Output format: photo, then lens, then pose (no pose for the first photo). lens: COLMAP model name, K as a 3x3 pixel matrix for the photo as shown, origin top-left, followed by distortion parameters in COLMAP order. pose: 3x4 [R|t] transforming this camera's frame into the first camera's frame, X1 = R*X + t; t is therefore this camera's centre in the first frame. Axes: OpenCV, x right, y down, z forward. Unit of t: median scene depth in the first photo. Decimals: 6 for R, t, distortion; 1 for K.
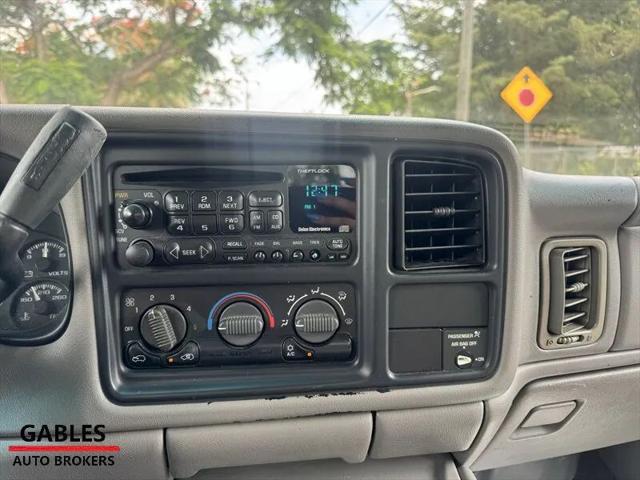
lens RADIAL K [[462.5, 0, 320.6], [0, 462.5, 241.1], [0, 0, 1]] dist [-0.012098, -0.002931]
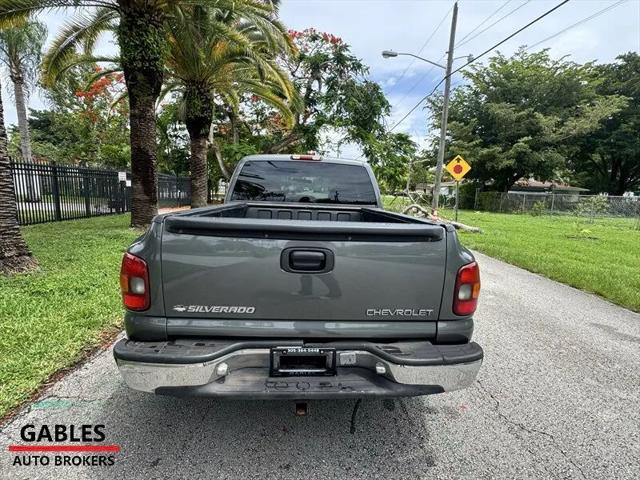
lens RADIAL K [[316.5, 0, 320.0], [0, 316.5, 240.0], [0, 0, 1]] dist [-0.000922, 0.000039]
pose [[0.976071, 0.070832, -0.205591, 0.071990], [-0.075419, 0.997046, -0.014548, 0.034447], [0.203953, 0.029705, 0.978530, -0.240521]]
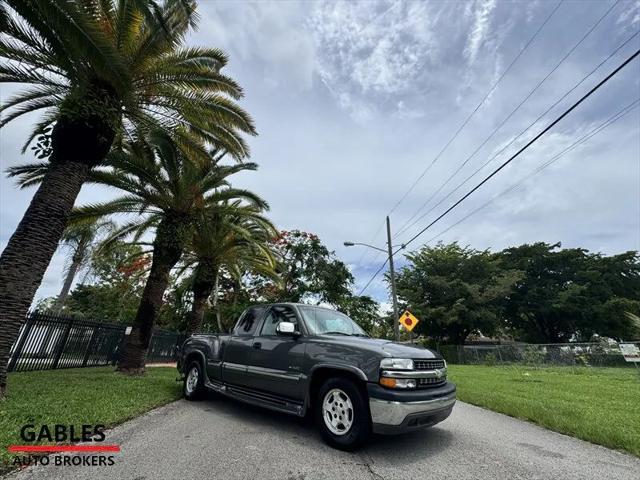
lens RADIAL K [[258.3, 0, 320.7], [0, 258.3, 239.0], [0, 0, 1]] dist [-0.002503, -0.000168]
pose [[0.984069, -0.050050, -0.170598, 0.108247], [-0.053194, 0.832715, -0.551141, 0.059756], [0.169644, 0.551436, 0.816786, -0.246771]]
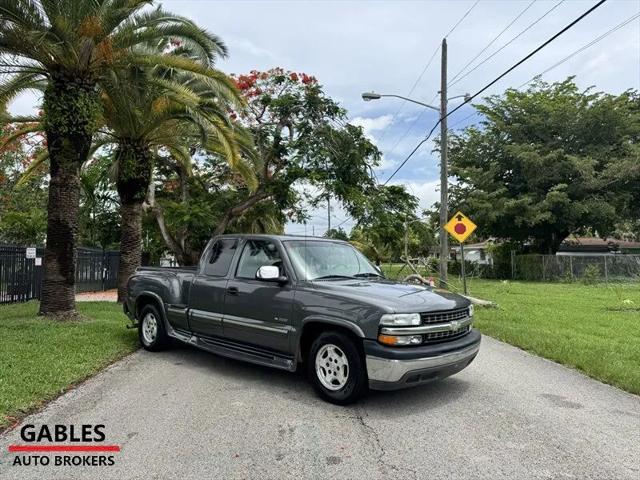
lens RADIAL K [[454.8, 0, 323.4], [0, 454.8, 236.0], [0, 0, 1]] dist [0.098026, -0.156420]
pose [[0.981576, -0.007622, -0.190918, 0.129807], [-0.035597, 0.974415, -0.221917, 0.045681], [0.187725, 0.224625, 0.956192, -0.311745]]
